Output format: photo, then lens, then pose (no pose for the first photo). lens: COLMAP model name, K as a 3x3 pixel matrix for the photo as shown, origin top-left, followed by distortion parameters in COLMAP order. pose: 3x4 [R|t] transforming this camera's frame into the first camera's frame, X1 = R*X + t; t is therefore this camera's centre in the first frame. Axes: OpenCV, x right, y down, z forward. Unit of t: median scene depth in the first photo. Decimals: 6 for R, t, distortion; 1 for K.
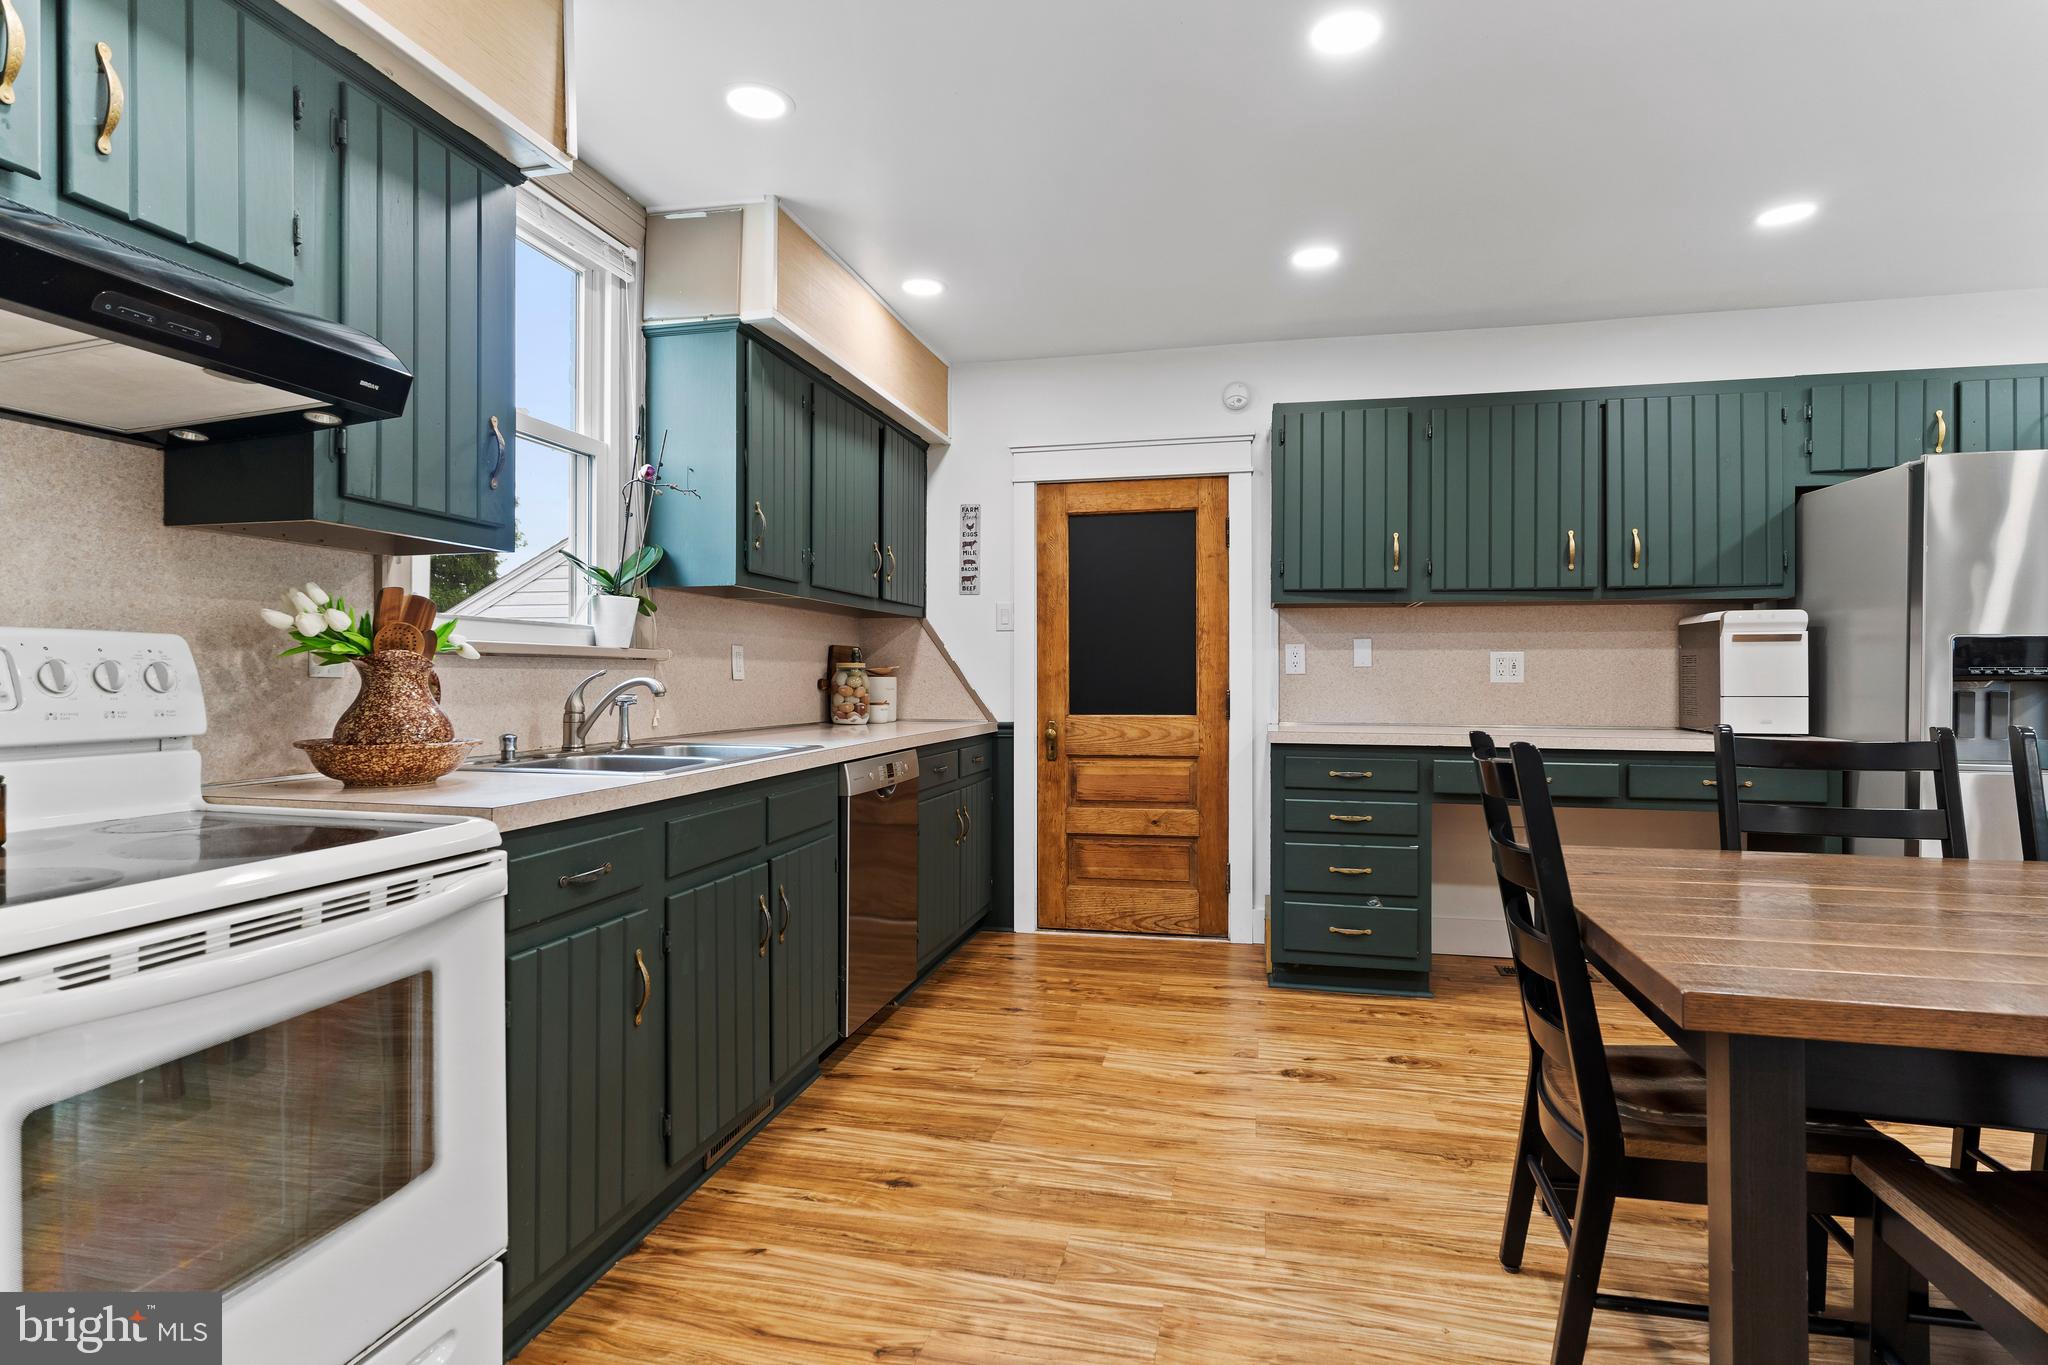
lens RADIAL K [[1047.2, 0, 1031.0], [0, 1047.2, 681.6], [0, 0, 1]] dist [0.000711, 0.000354]
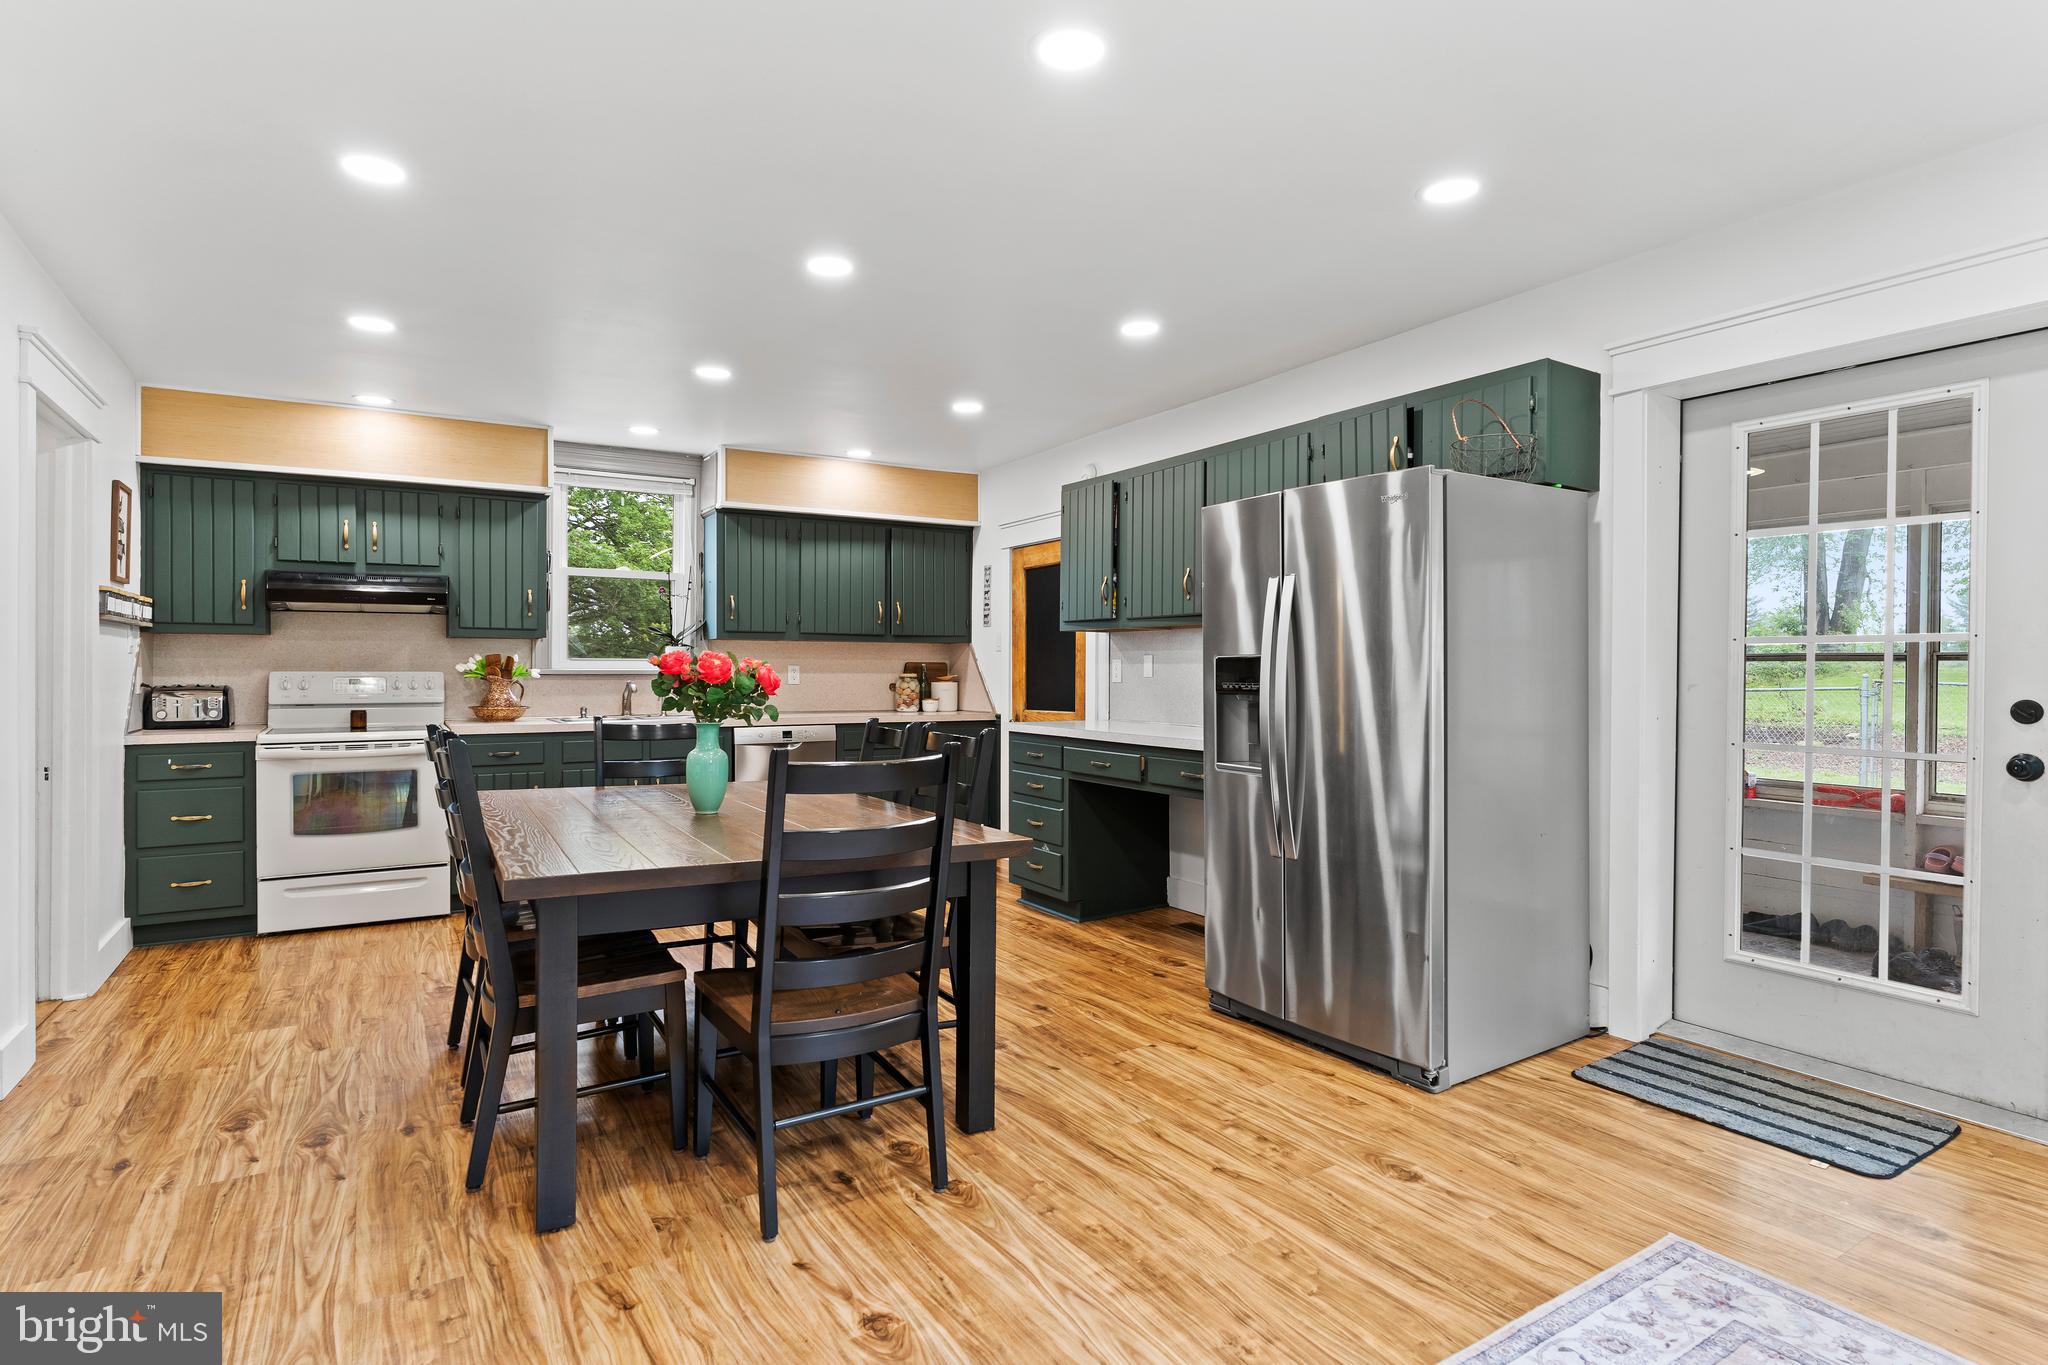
lens RADIAL K [[1047.2, 0, 1020.9], [0, 1047.2, 689.4], [0, 0, 1]] dist [0.000711, 0.000354]
pose [[0.691406, 0.011927, -0.722368, 1.066575], [-0.003773, 0.999910, 0.012899, -0.014205], [0.722457, -0.006193, 0.691388, 0.012342]]
